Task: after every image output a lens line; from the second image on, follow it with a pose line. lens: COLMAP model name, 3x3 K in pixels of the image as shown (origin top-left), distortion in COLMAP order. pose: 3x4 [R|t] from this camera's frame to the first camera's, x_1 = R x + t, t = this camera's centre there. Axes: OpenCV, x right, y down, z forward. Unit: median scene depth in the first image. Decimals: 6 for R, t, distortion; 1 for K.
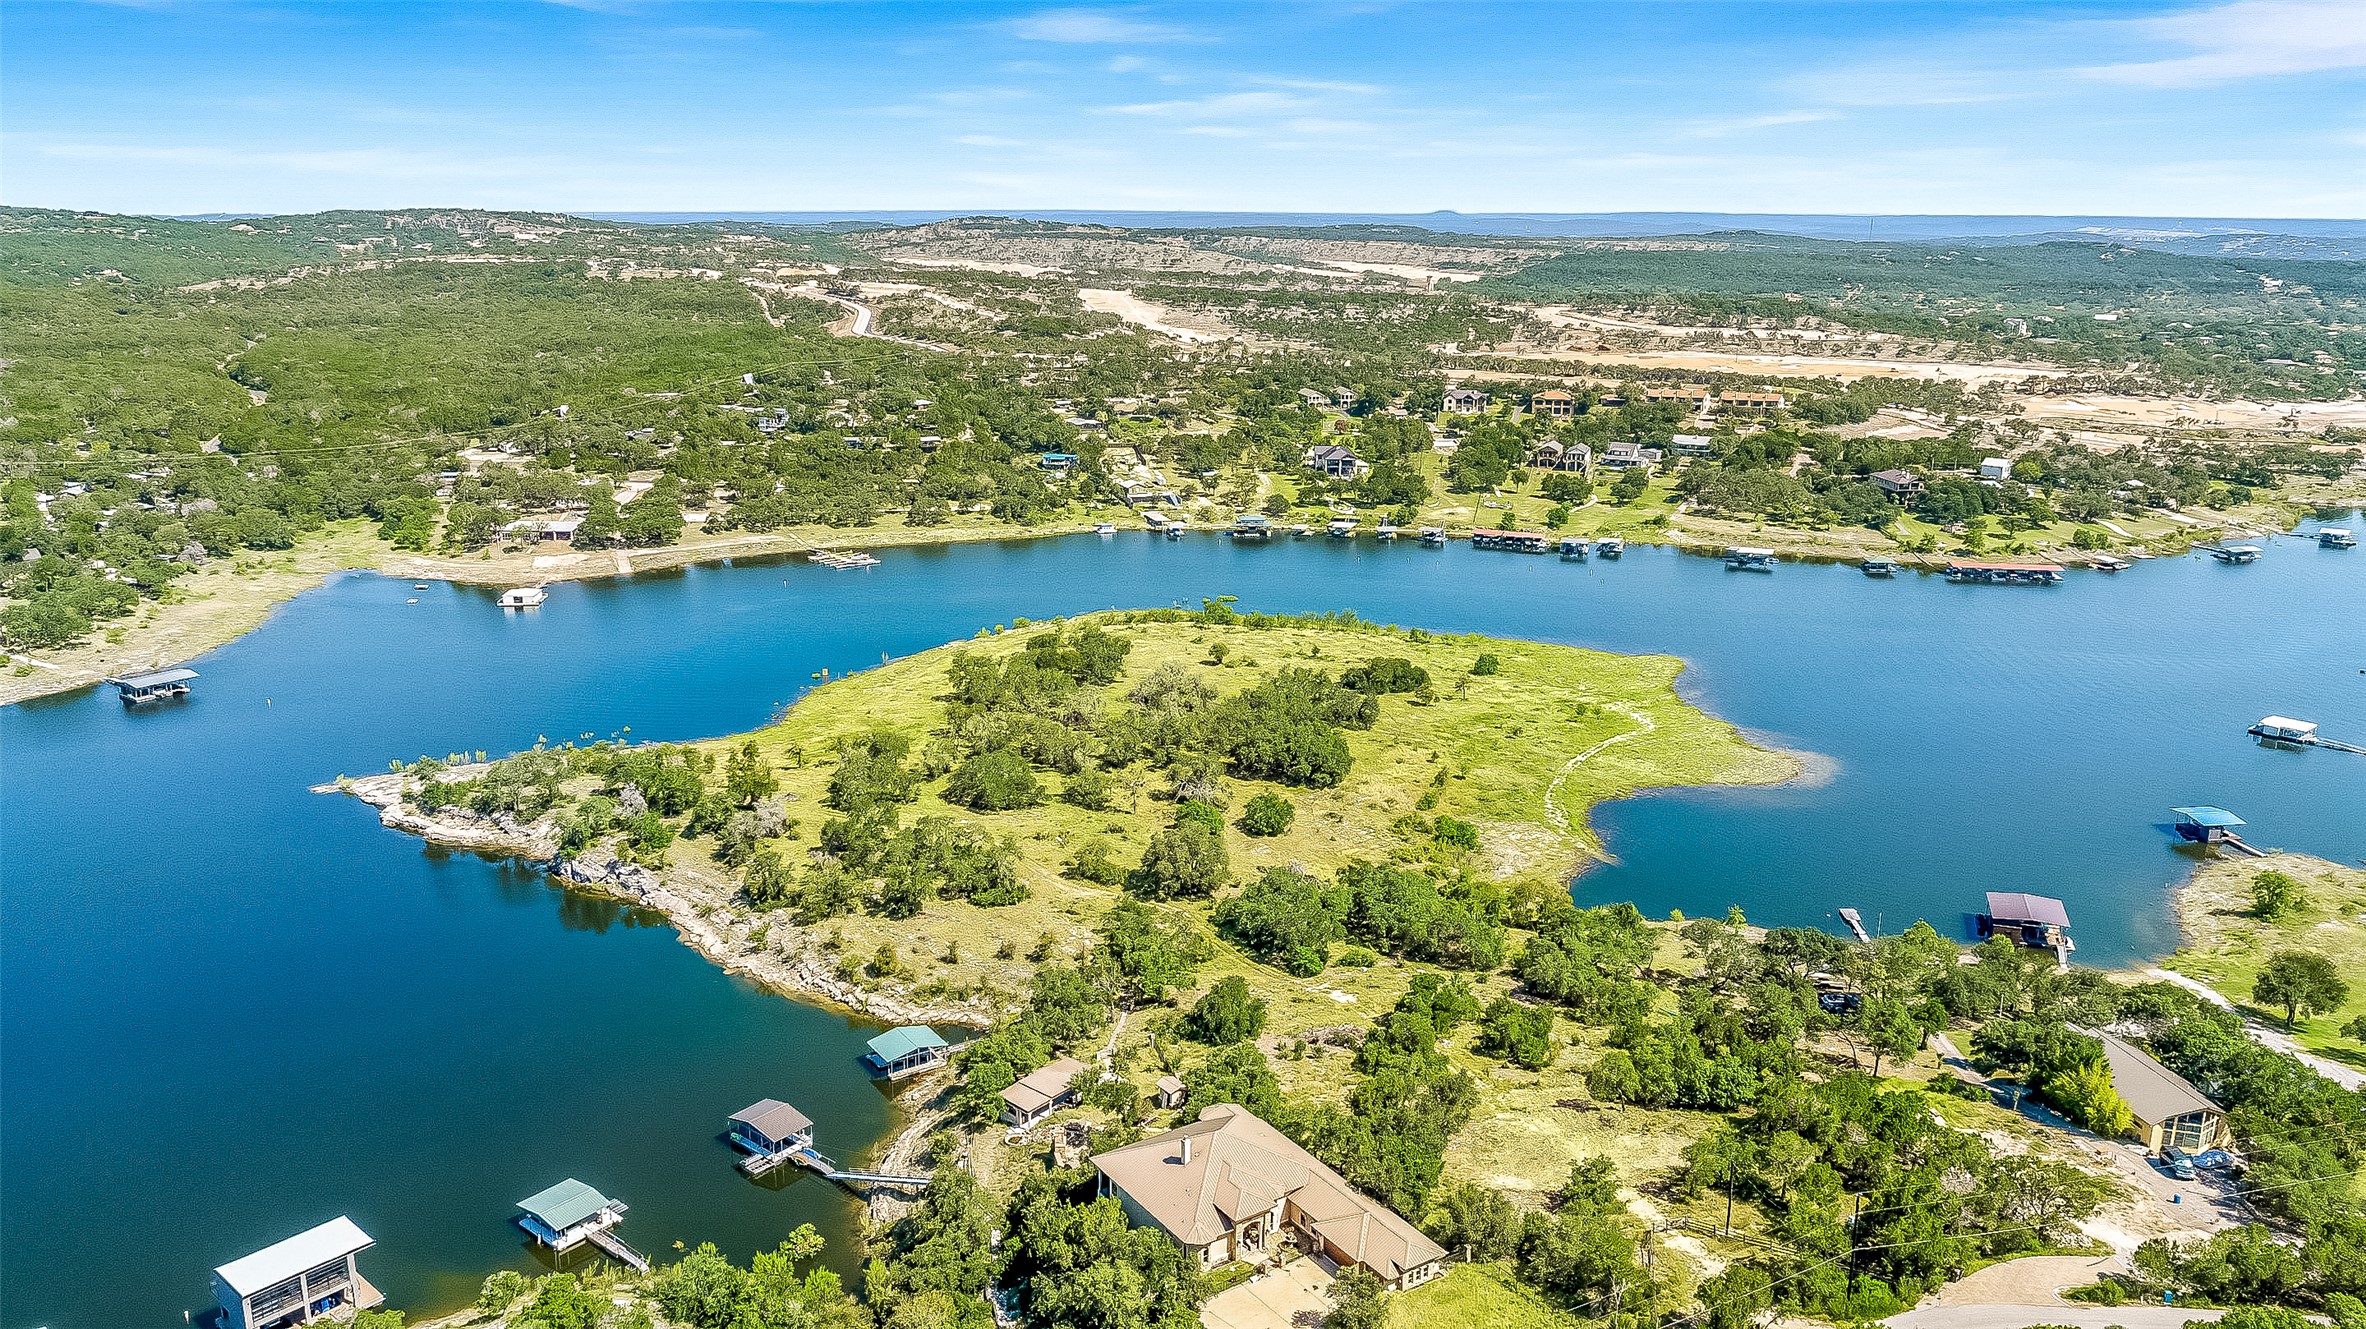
lens RADIAL K [[1632.0, 0, 1229.0], [0, 1632.0, 688.5], [0, 0, 1]] dist [-0.018423, 0.000254]
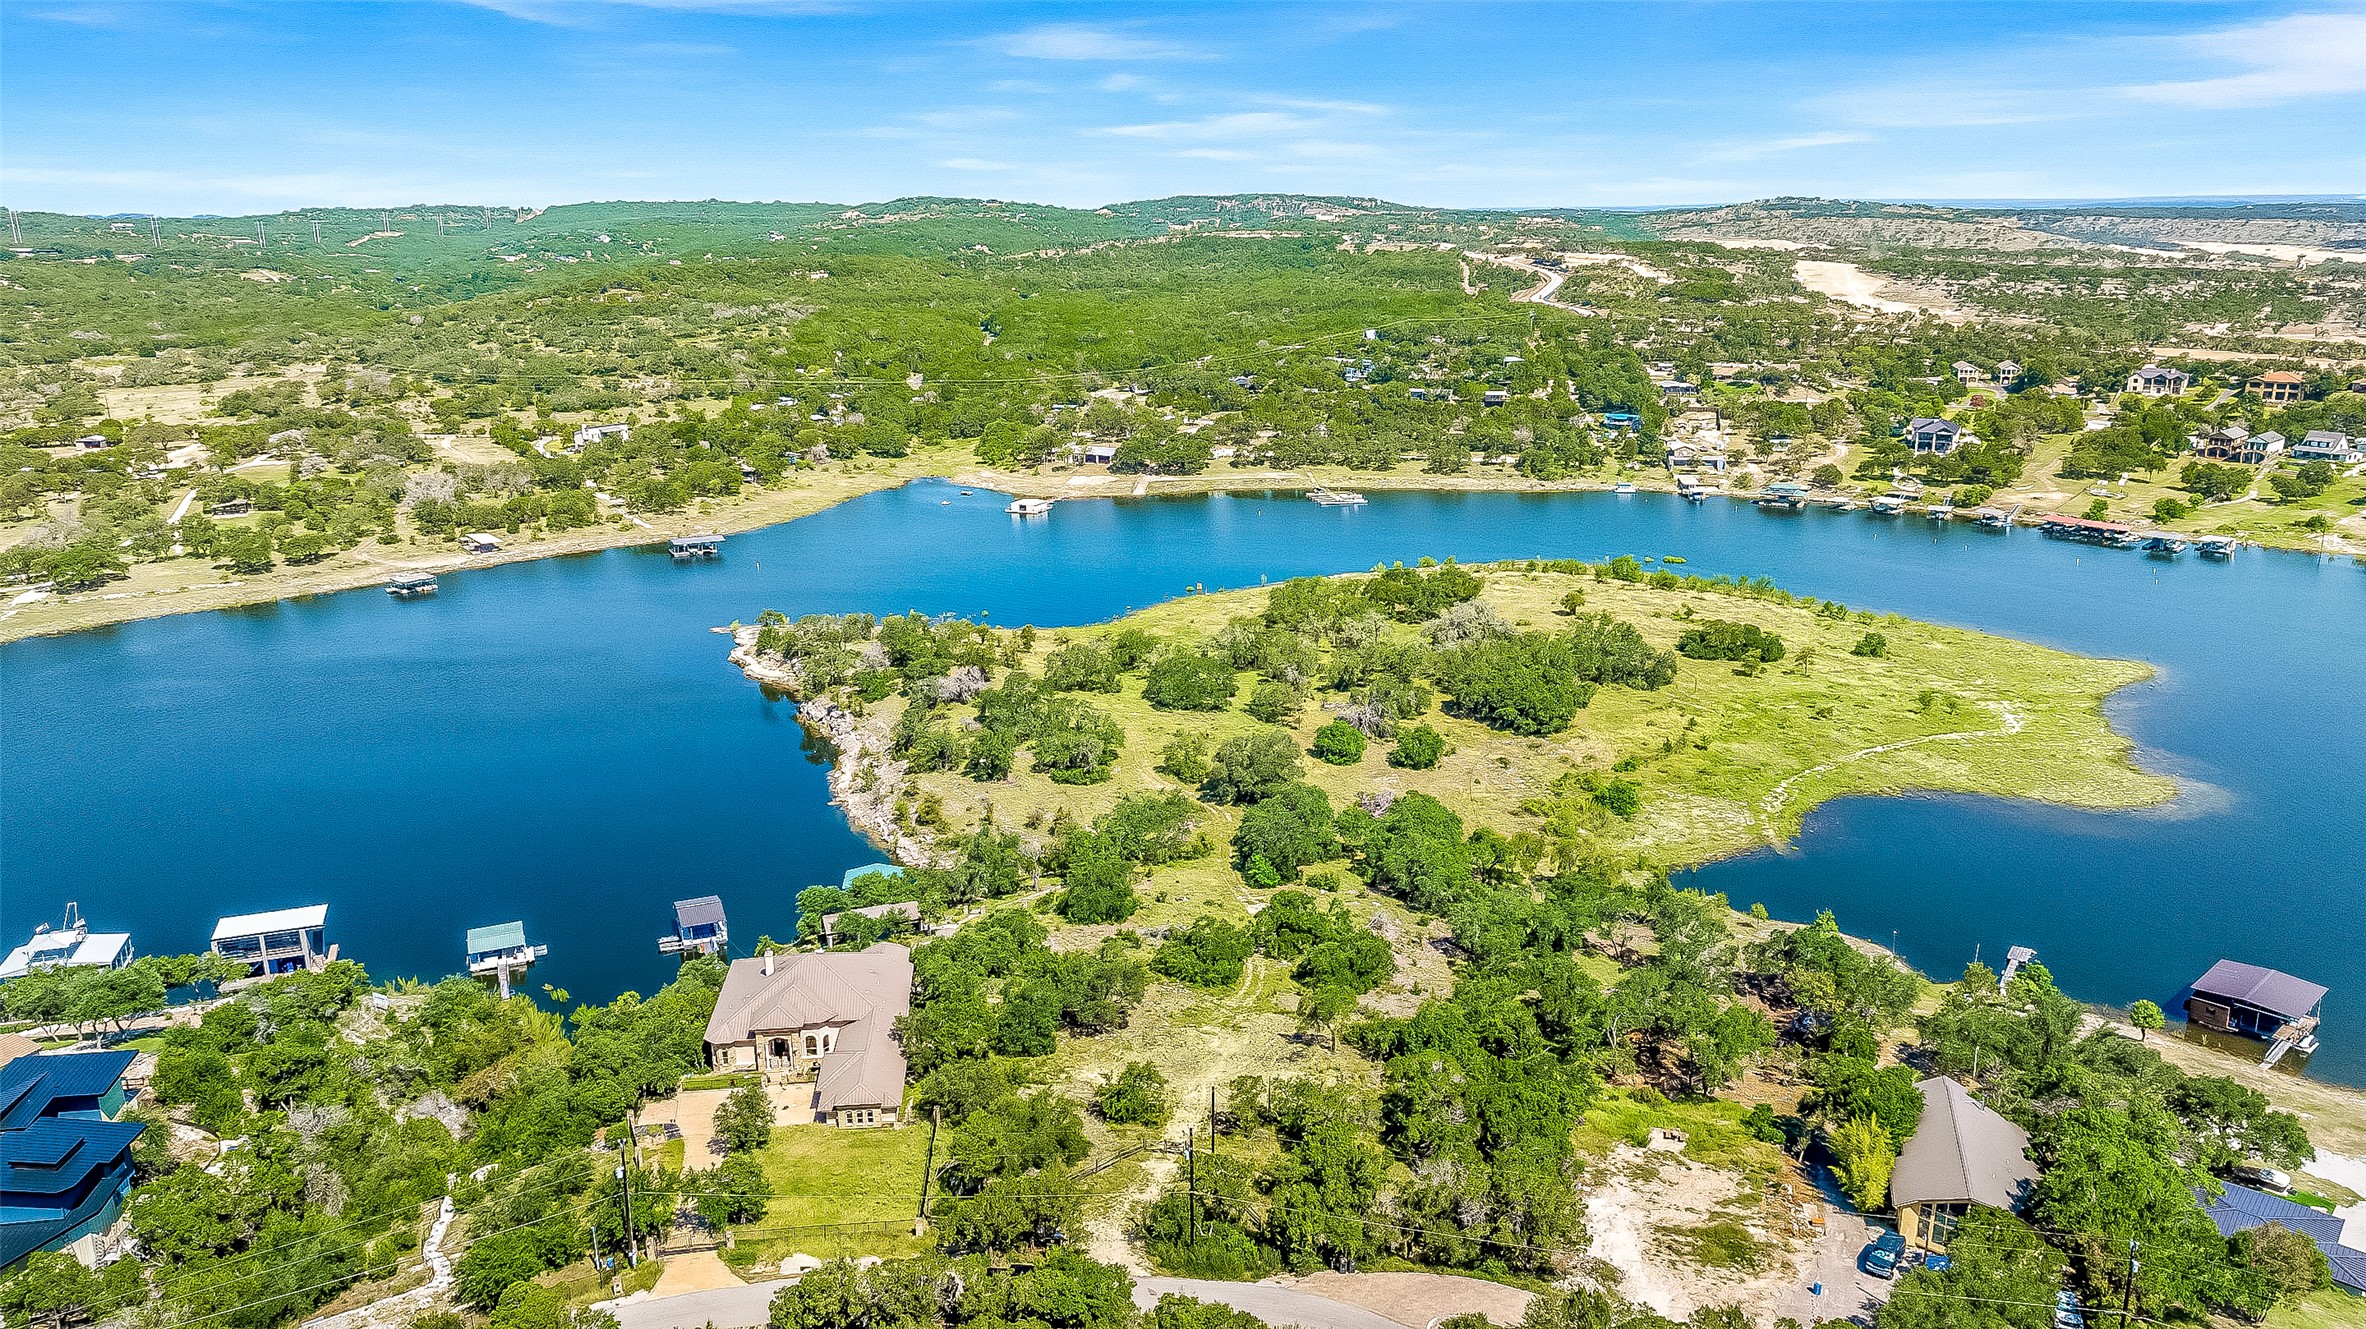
lens RADIAL K [[1632.0, 0, 1229.0], [0, 1632.0, 688.5], [0, 0, 1]] dist [-0.018423, 0.000254]
pose [[0.889843, 0.115707, -0.441352, 0.169554], [-0.111863, 0.993113, 0.034825, 0.011770], [0.442342, 0.018382, 0.896658, 0.053764]]
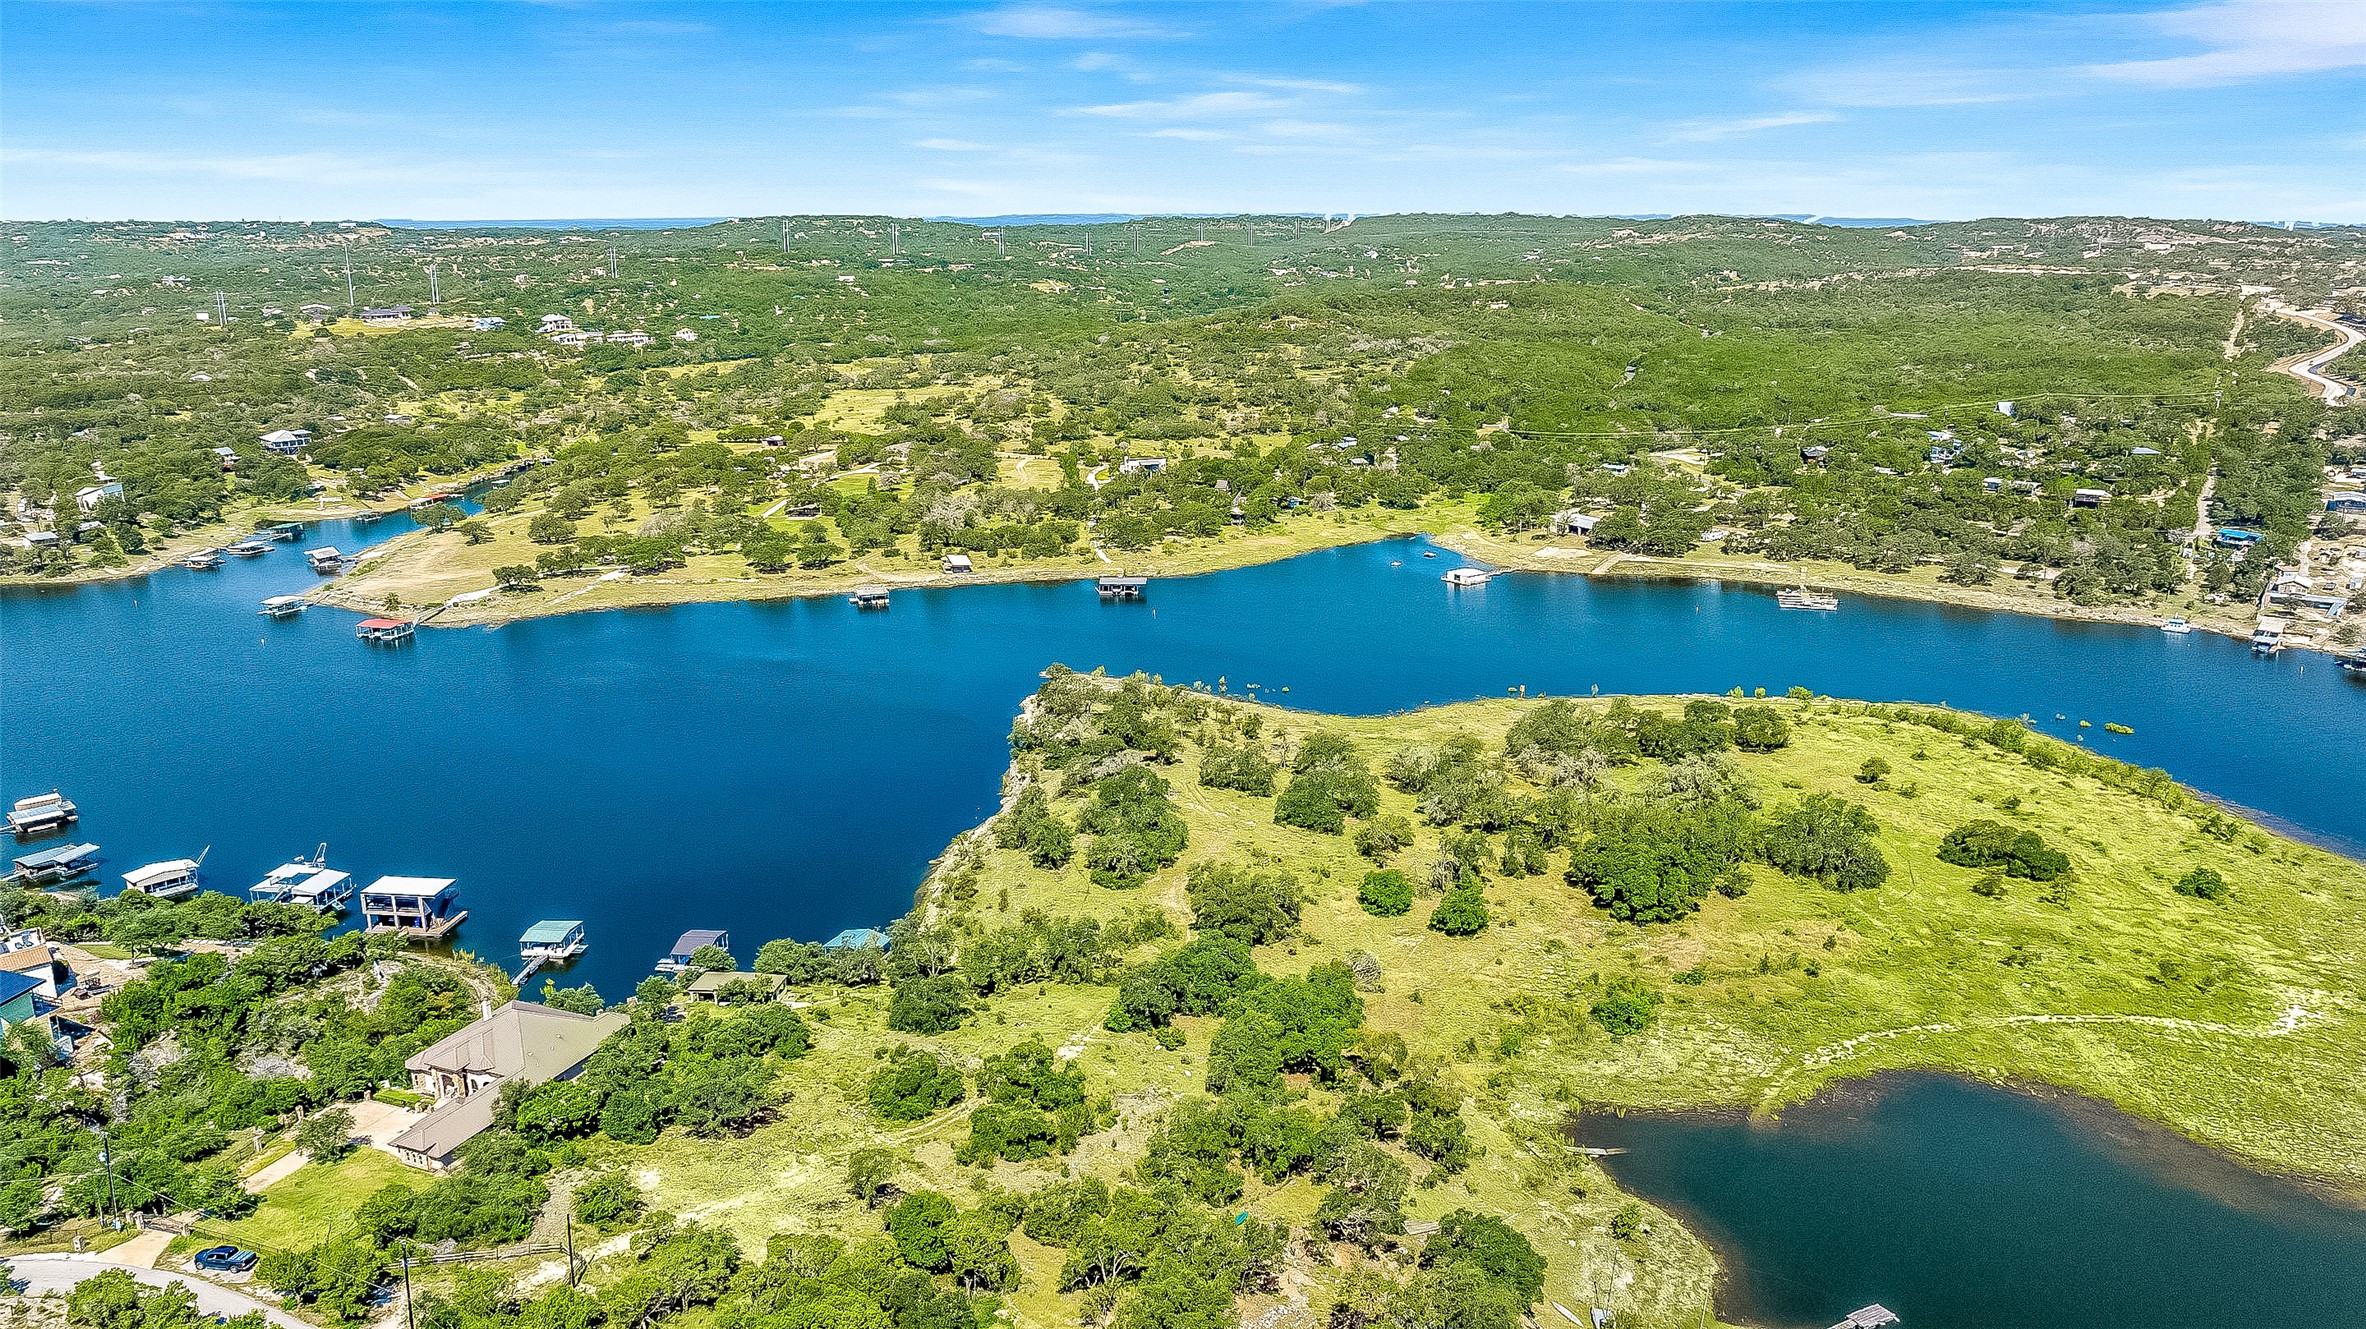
lens RADIAL K [[1645.4, 0, 1221.0], [0, 1645.4, 664.5], [0, 0, 1]] dist [-0.004271, -0.035505]
pose [[0.585221, 0.205316, -0.784450, 0.314943], [-0.220925, 0.971187, 0.089375, -0.053501], [0.780198, 0.121000, 0.613718, 0.163330]]
